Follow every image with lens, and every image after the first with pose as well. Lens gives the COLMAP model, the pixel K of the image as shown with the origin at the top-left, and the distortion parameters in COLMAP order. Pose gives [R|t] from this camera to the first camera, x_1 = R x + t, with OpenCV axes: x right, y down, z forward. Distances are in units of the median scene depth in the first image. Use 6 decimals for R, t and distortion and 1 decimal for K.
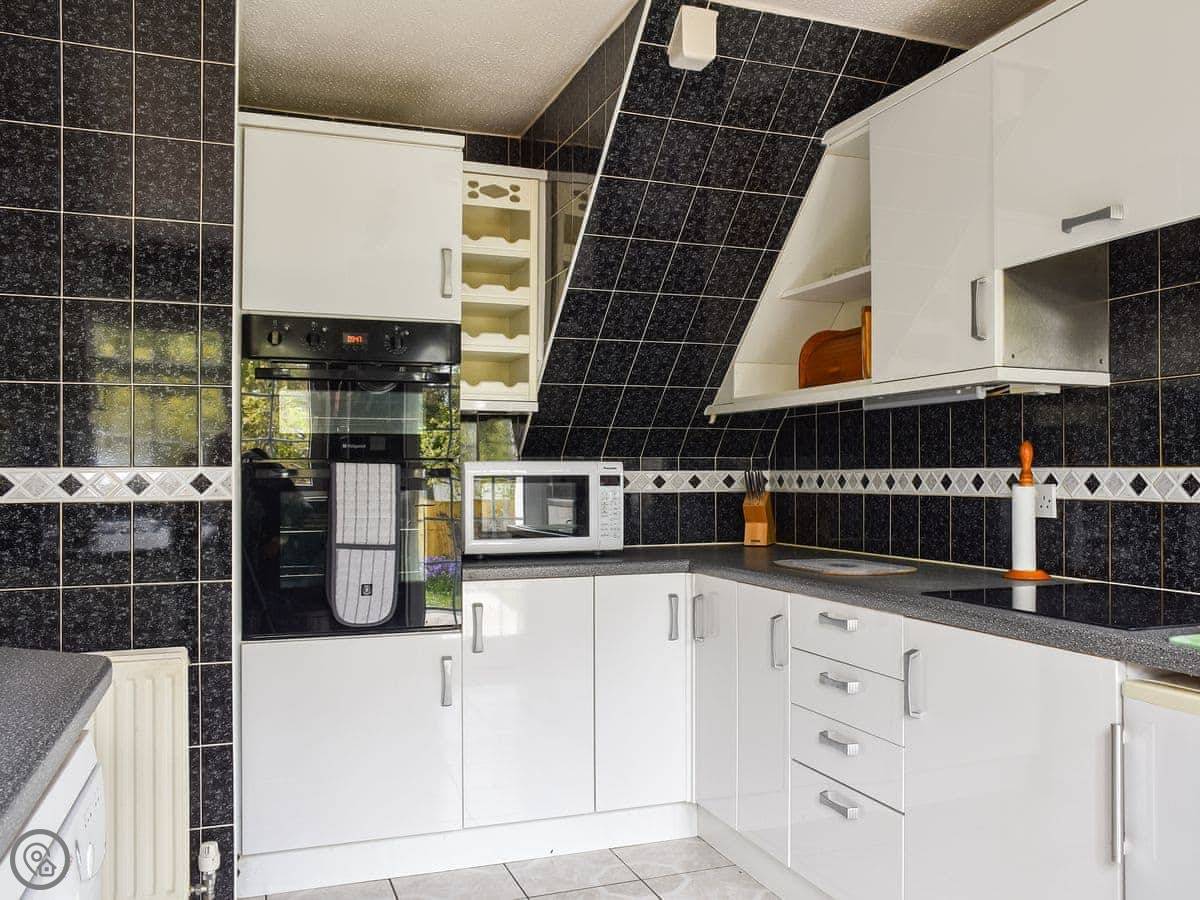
lens RADIAL K [[1074.8, 0, 600.0], [0, 1074.8, 450.0], [0, 0, 1]] dist [-0.066356, 0.071120]
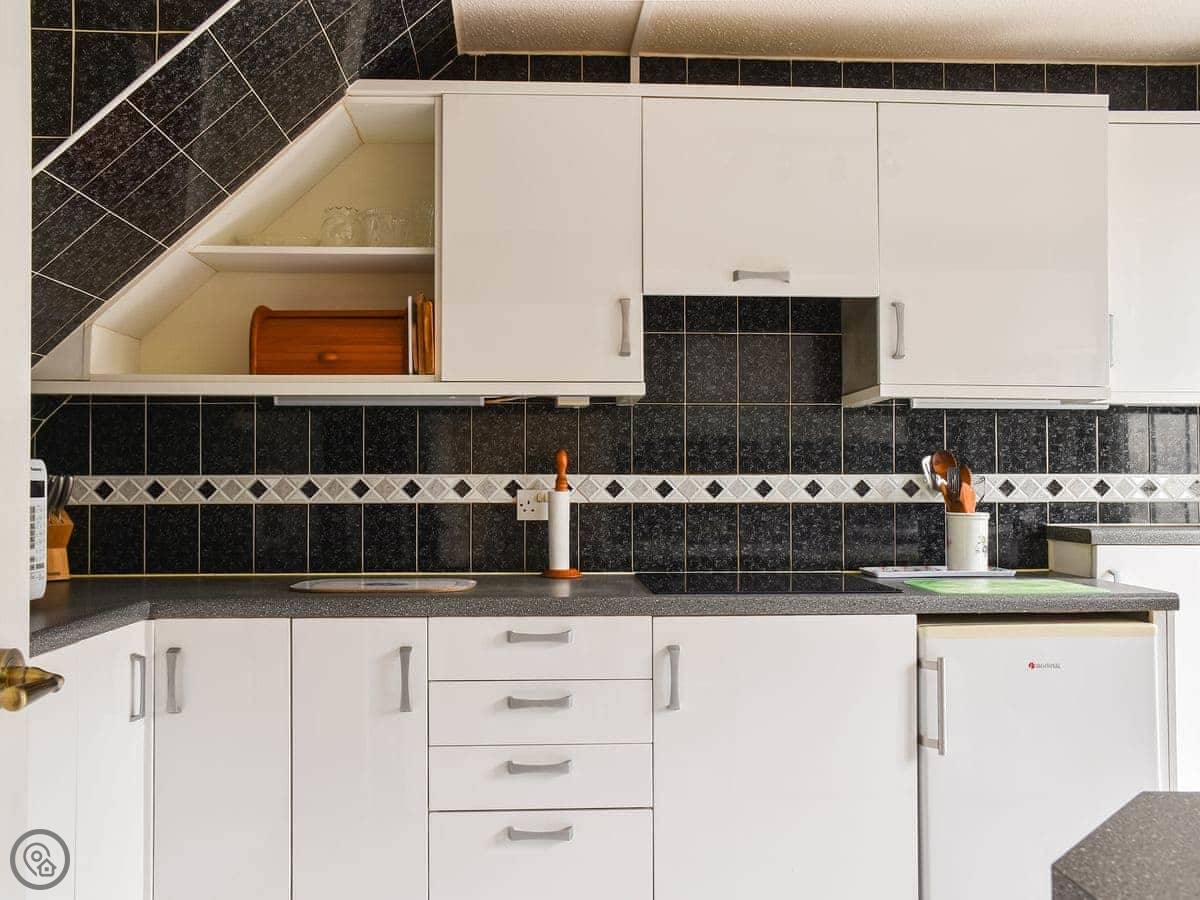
lens RADIAL K [[1074.8, 0, 600.0], [0, 1074.8, 450.0], [0, 0, 1]] dist [-0.066356, 0.071120]
pose [[0.283559, 0.026910, 0.958577, -0.633908], [-0.020517, 0.999548, -0.021991, 0.015013], [-0.958735, -0.013432, 0.283983, 0.655455]]
